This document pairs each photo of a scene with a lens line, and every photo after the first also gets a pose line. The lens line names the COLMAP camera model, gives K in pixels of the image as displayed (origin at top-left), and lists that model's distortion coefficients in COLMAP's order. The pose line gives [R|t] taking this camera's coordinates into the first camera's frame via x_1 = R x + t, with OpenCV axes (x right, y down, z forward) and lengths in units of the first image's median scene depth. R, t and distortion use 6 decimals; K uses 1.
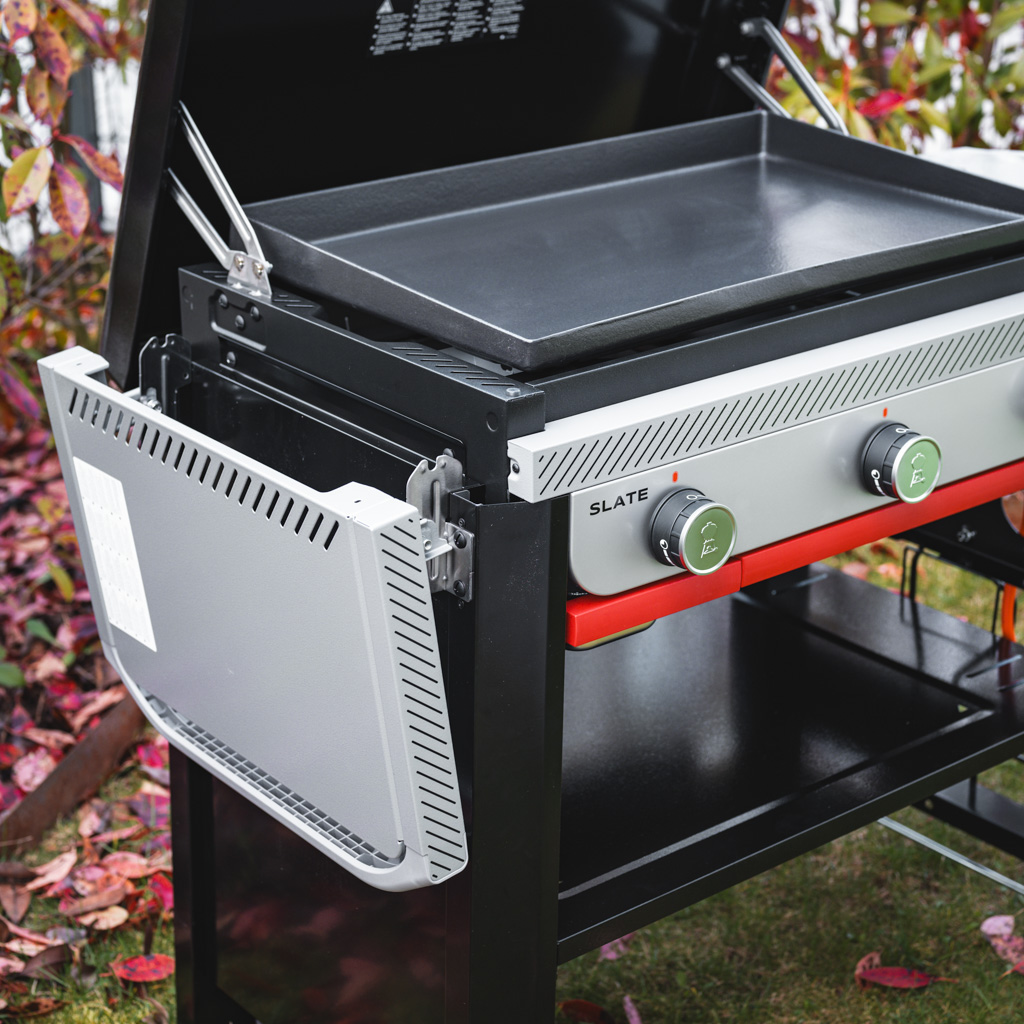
lens RADIAL K [[2204.1, 0, 512.0], [0, 2204.1, 512.0], [0, 0, 1]] dist [0.010461, -0.042518]
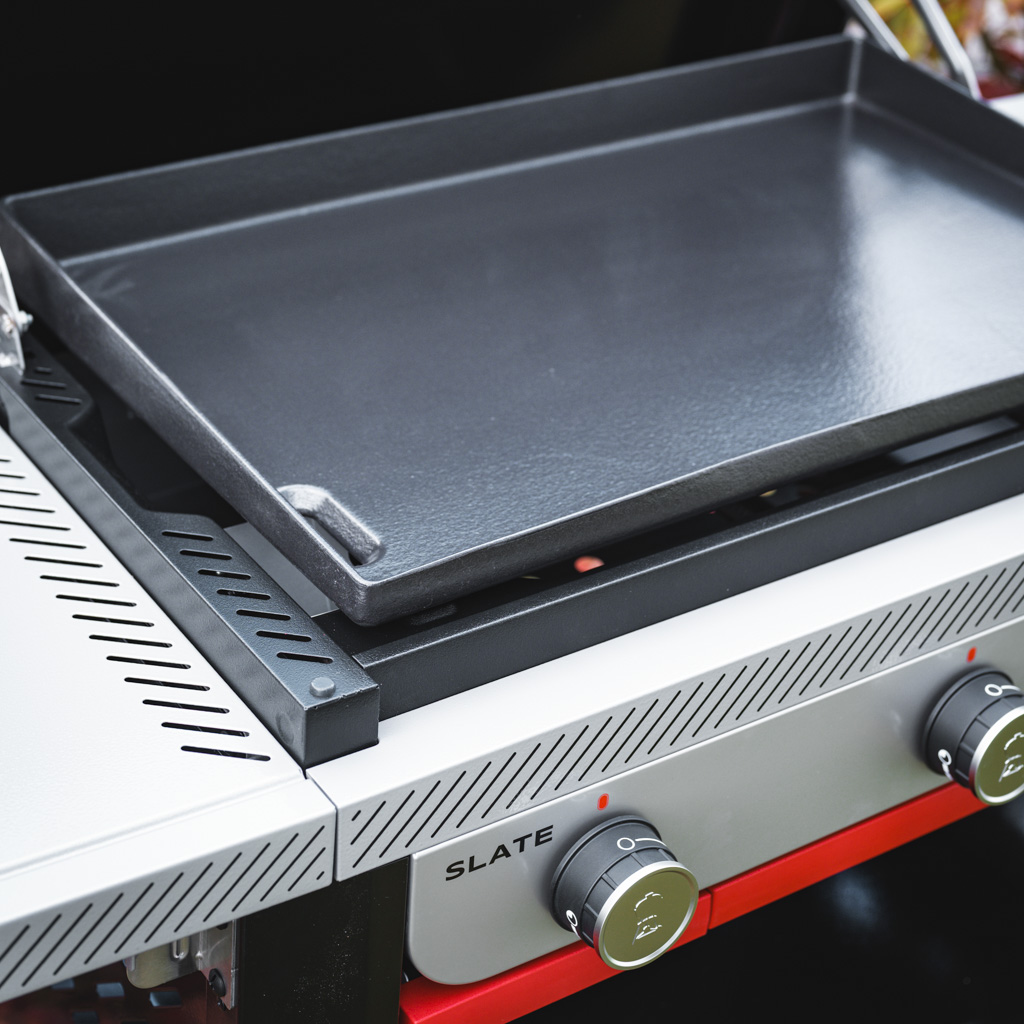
lens RADIAL K [[2089.8, 0, 495.4], [0, 2089.8, 511.7], [0, 0, 1]] dist [0.059181, 0.413484]
pose [[0.994793, 0.088973, -0.049715, 0.065679], [-0.079872, 0.983556, 0.161983, -0.182797], [0.063310, -0.157169, 0.985540, 0.443974]]
